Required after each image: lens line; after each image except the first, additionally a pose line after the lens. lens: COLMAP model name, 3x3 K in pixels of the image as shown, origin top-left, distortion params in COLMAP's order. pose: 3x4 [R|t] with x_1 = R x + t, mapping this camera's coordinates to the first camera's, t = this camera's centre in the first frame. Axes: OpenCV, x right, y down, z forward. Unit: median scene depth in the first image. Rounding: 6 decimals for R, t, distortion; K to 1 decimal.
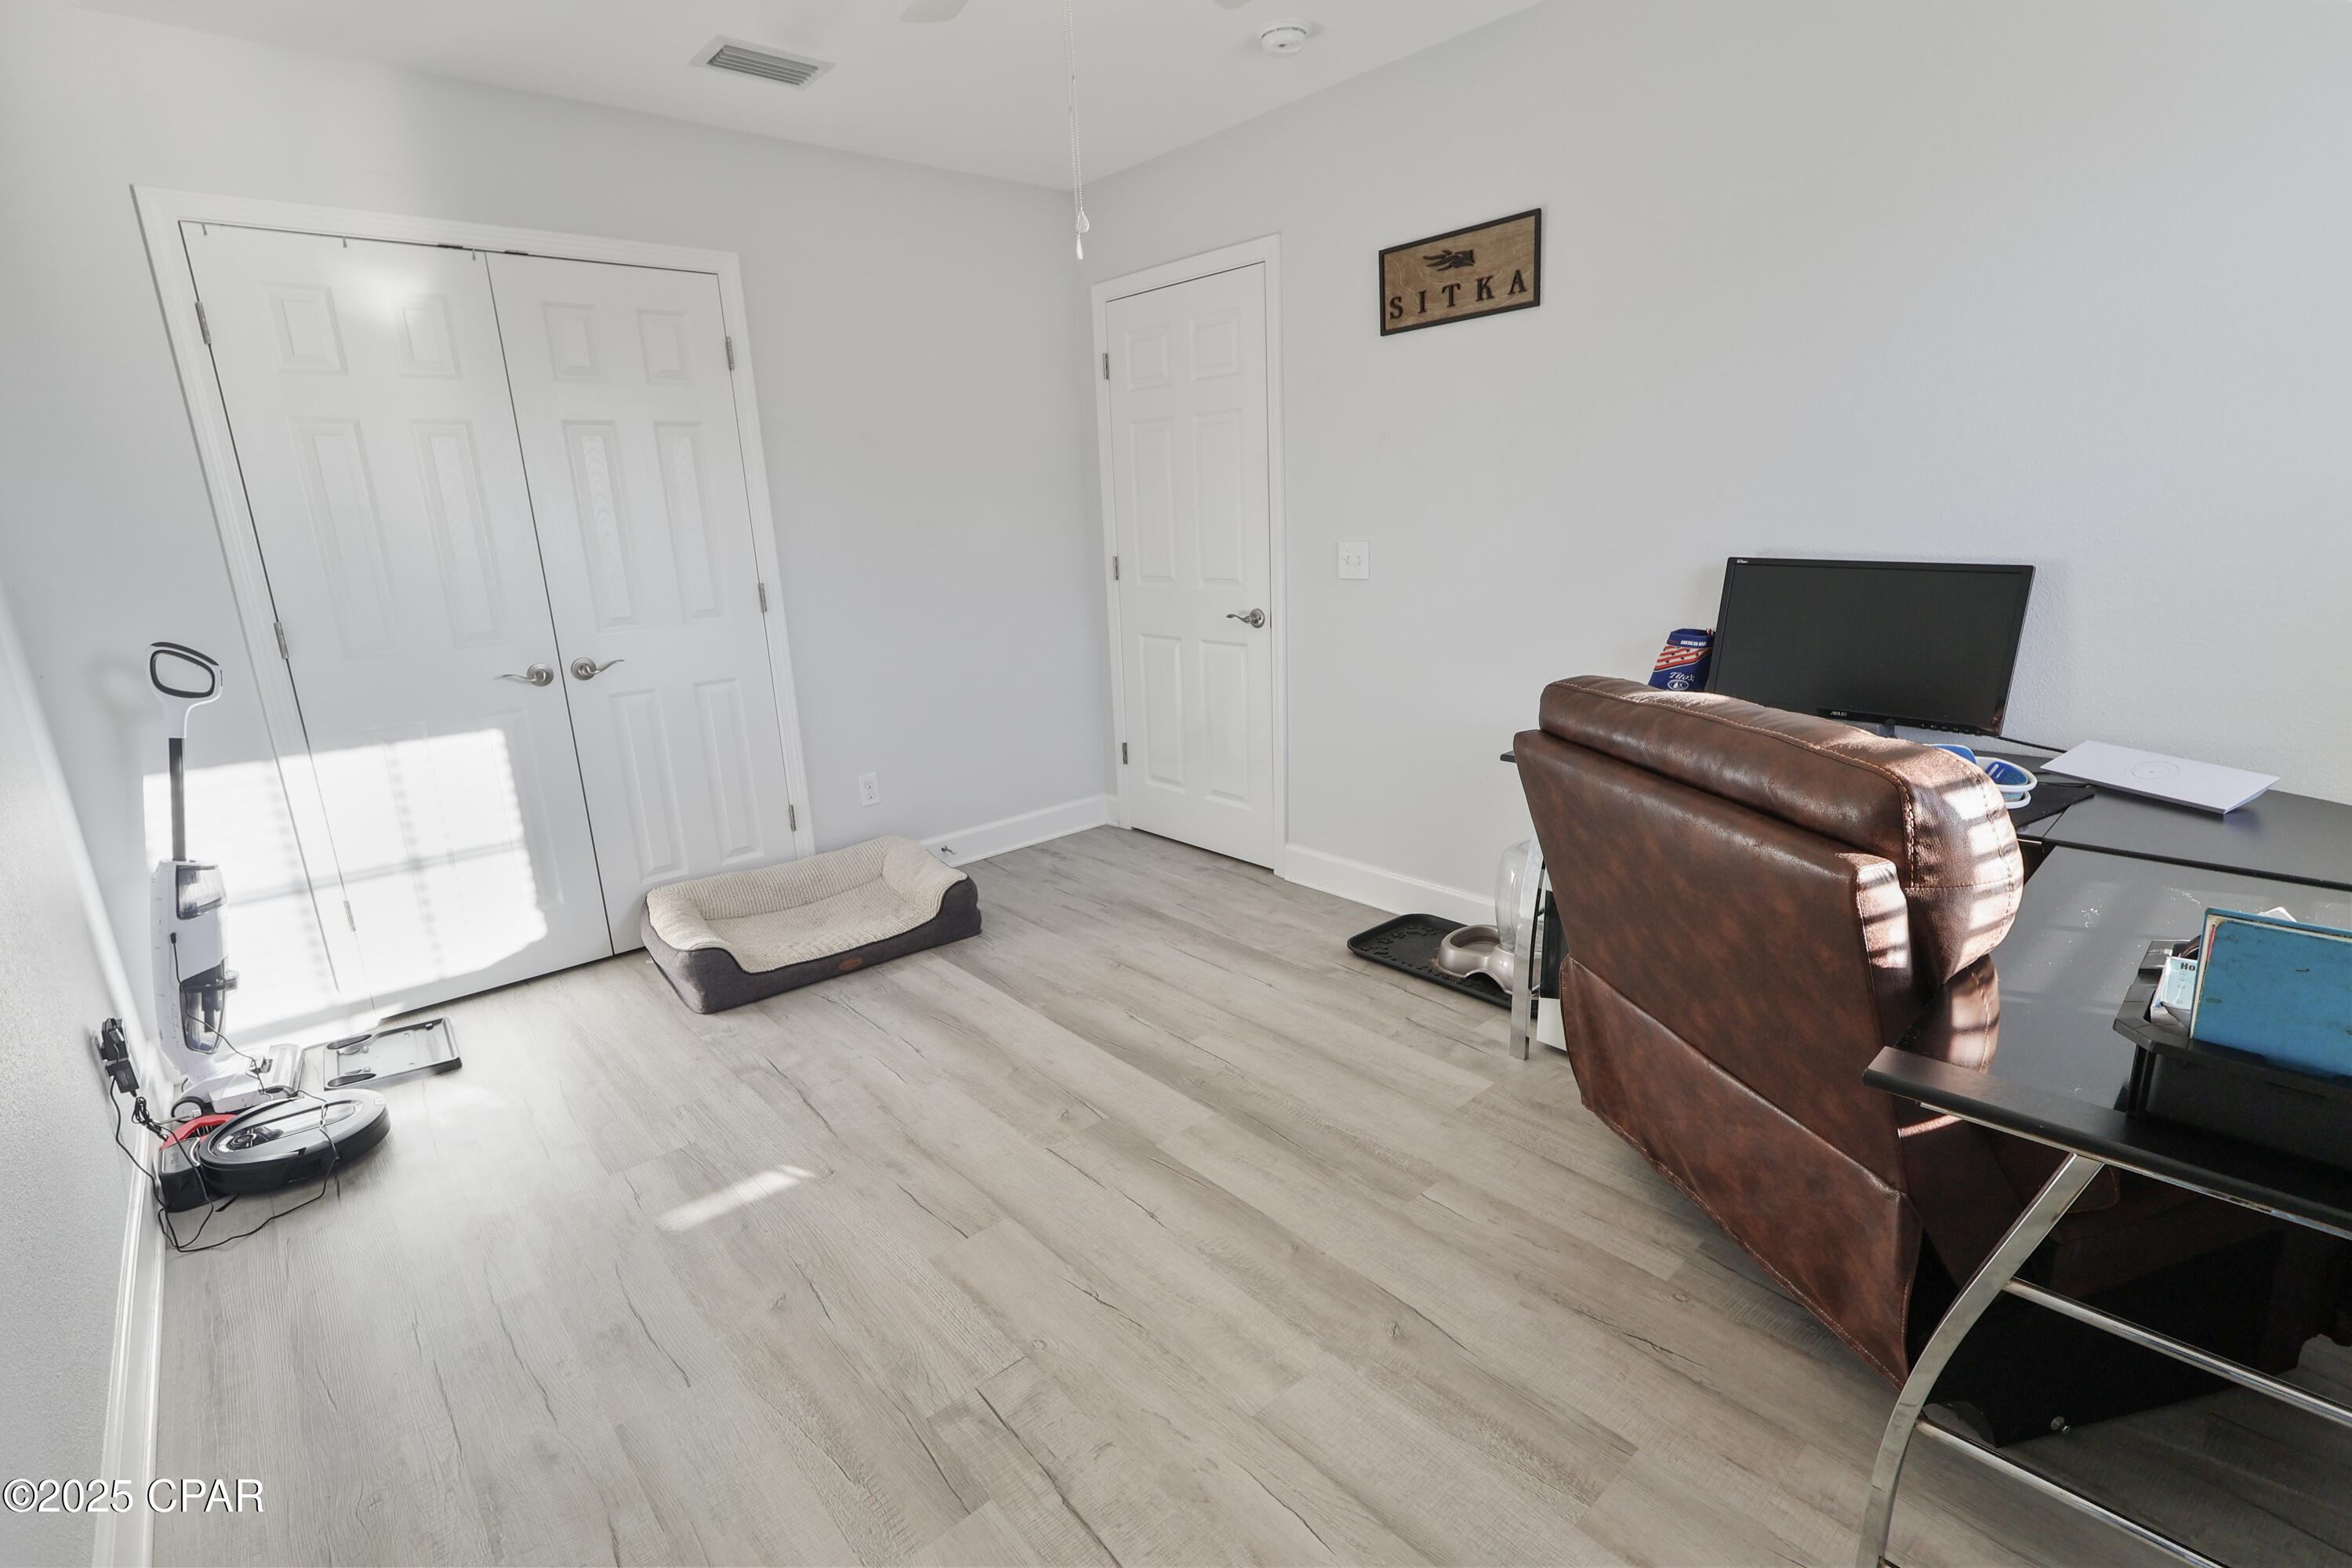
lens RADIAL K [[1079.3, 0, 1176.4], [0, 1079.3, 789.6], [0, 0, 1]] dist [-0.022034, 0.000229]
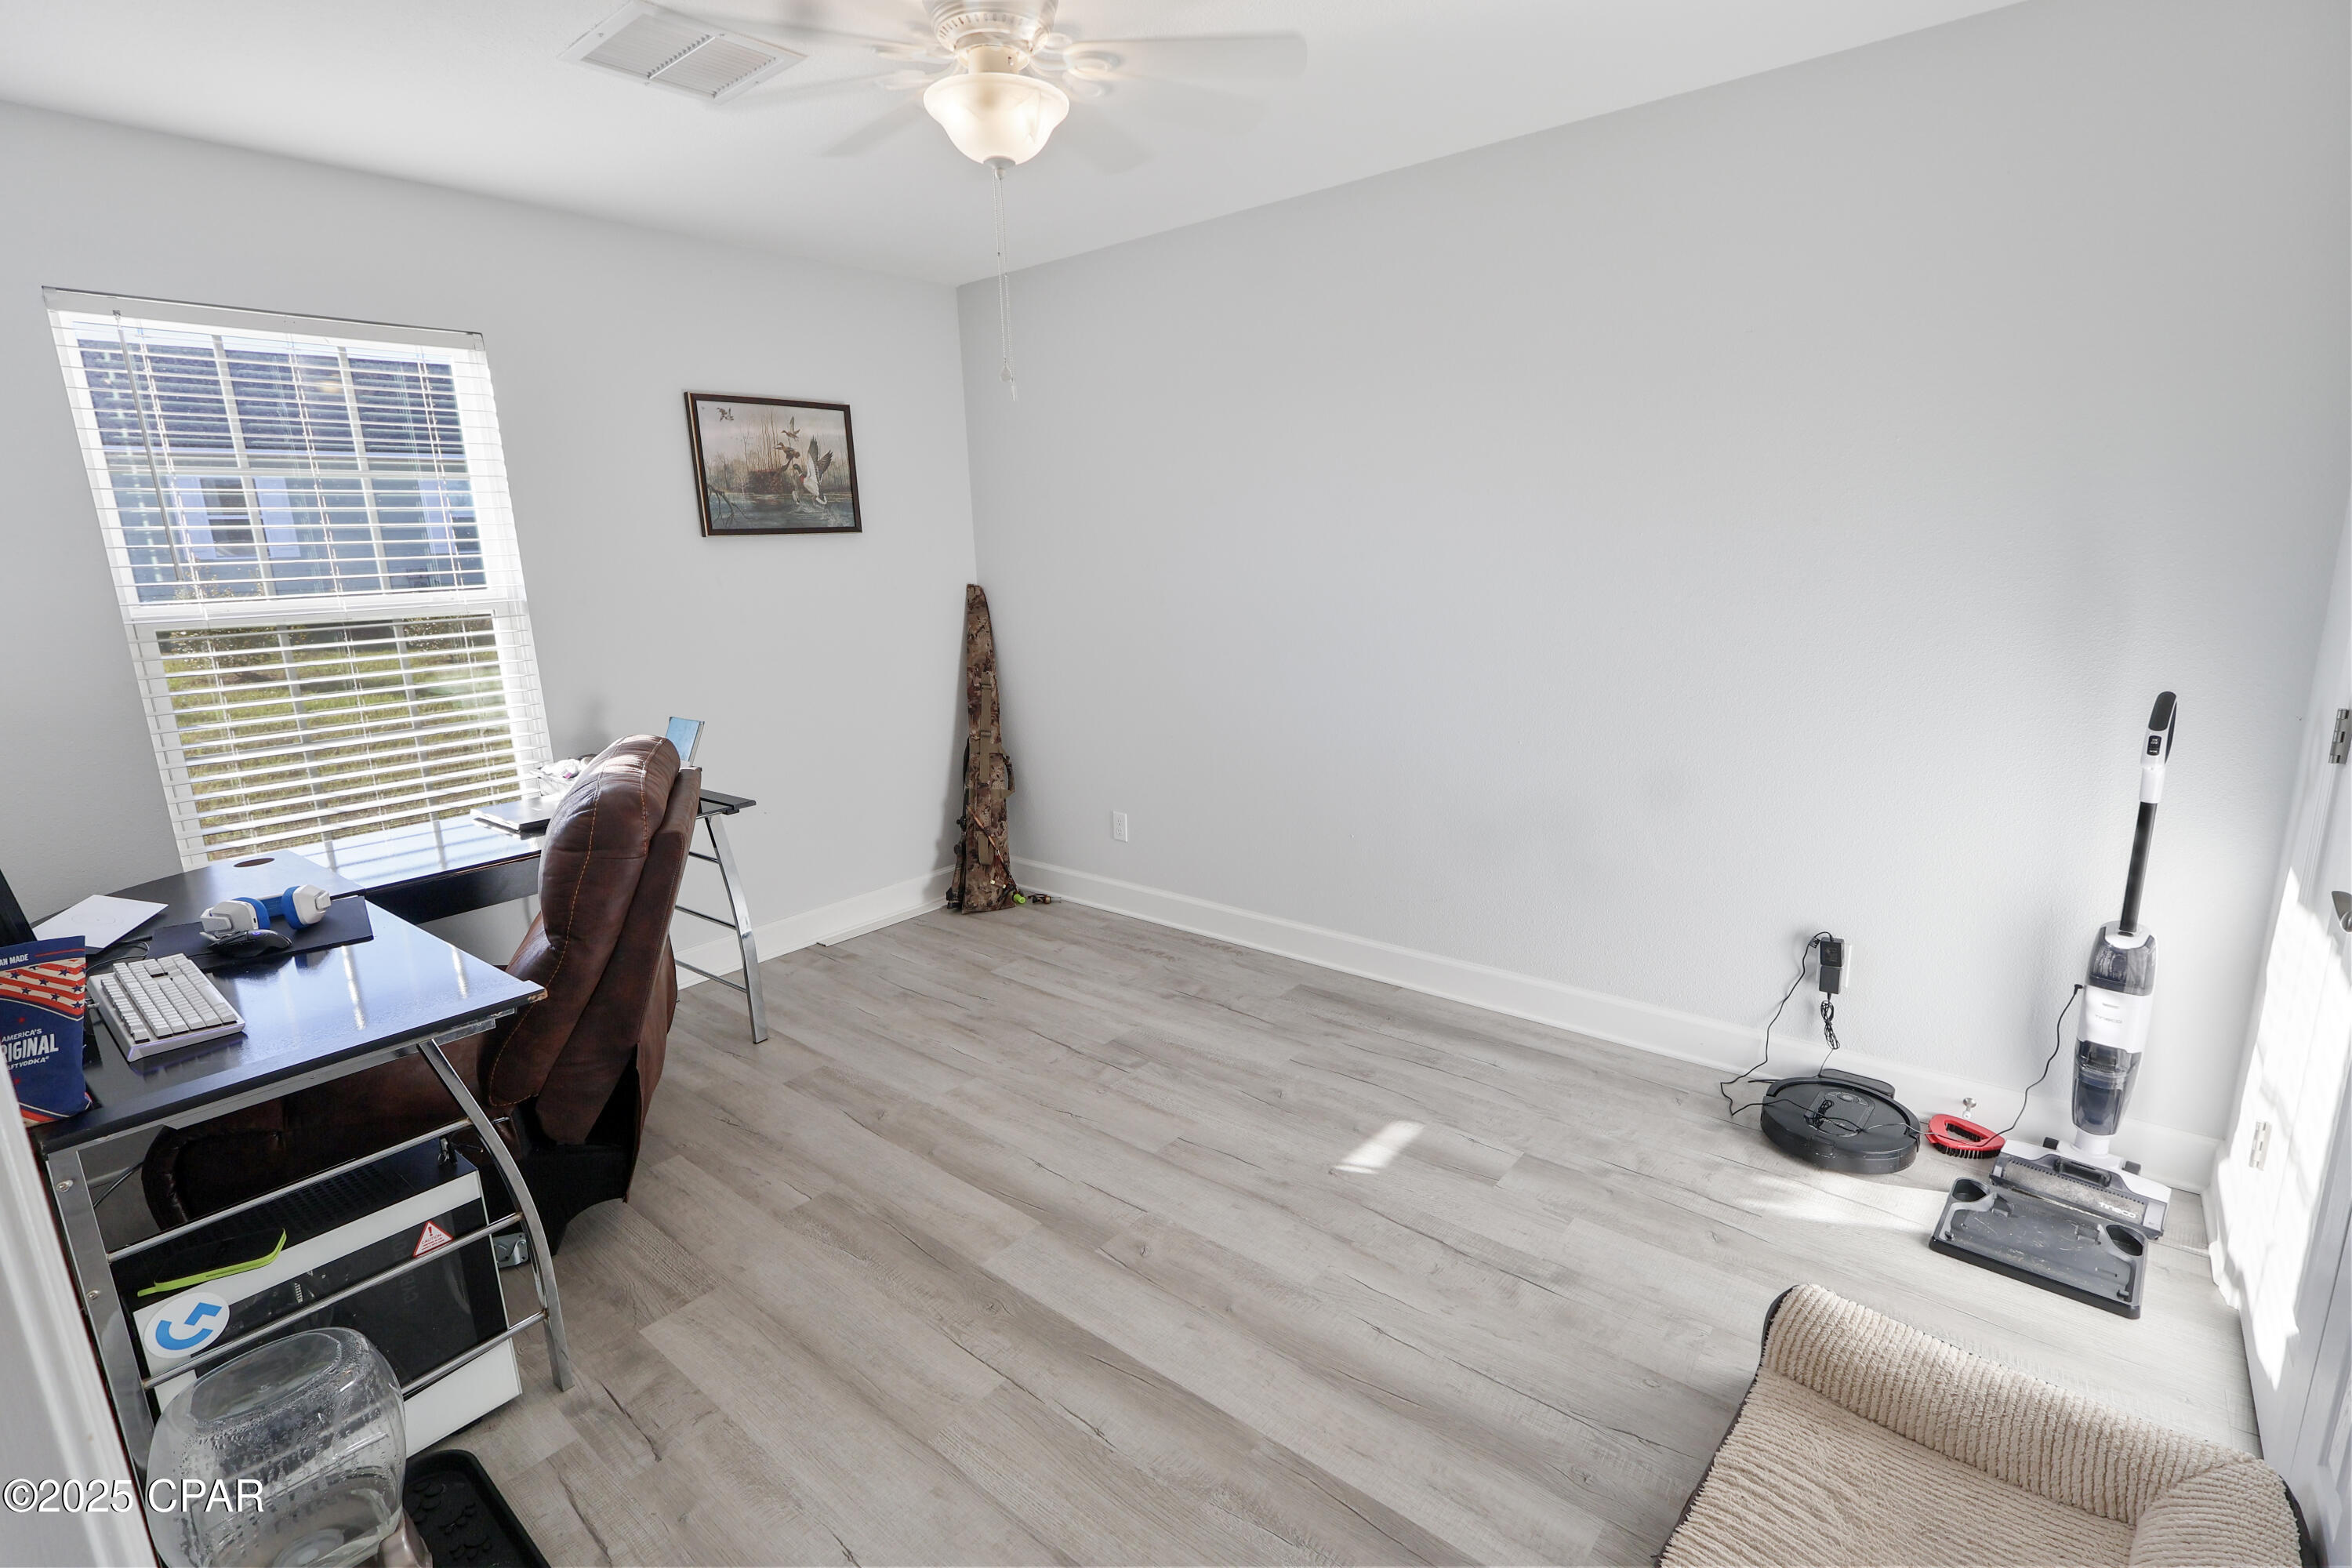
lens RADIAL K [[1079.3, 0, 1180.6], [0, 1079.3, 781.8], [0, 0, 1]] dist [-0.022034, 0.000229]
pose [[-0.985643, 0.098140, -0.137392, -0.048335], [0.024103, 0.887177, 0.460800, -0.492068], [0.167114, 0.450873, -0.876805, 1.652215]]
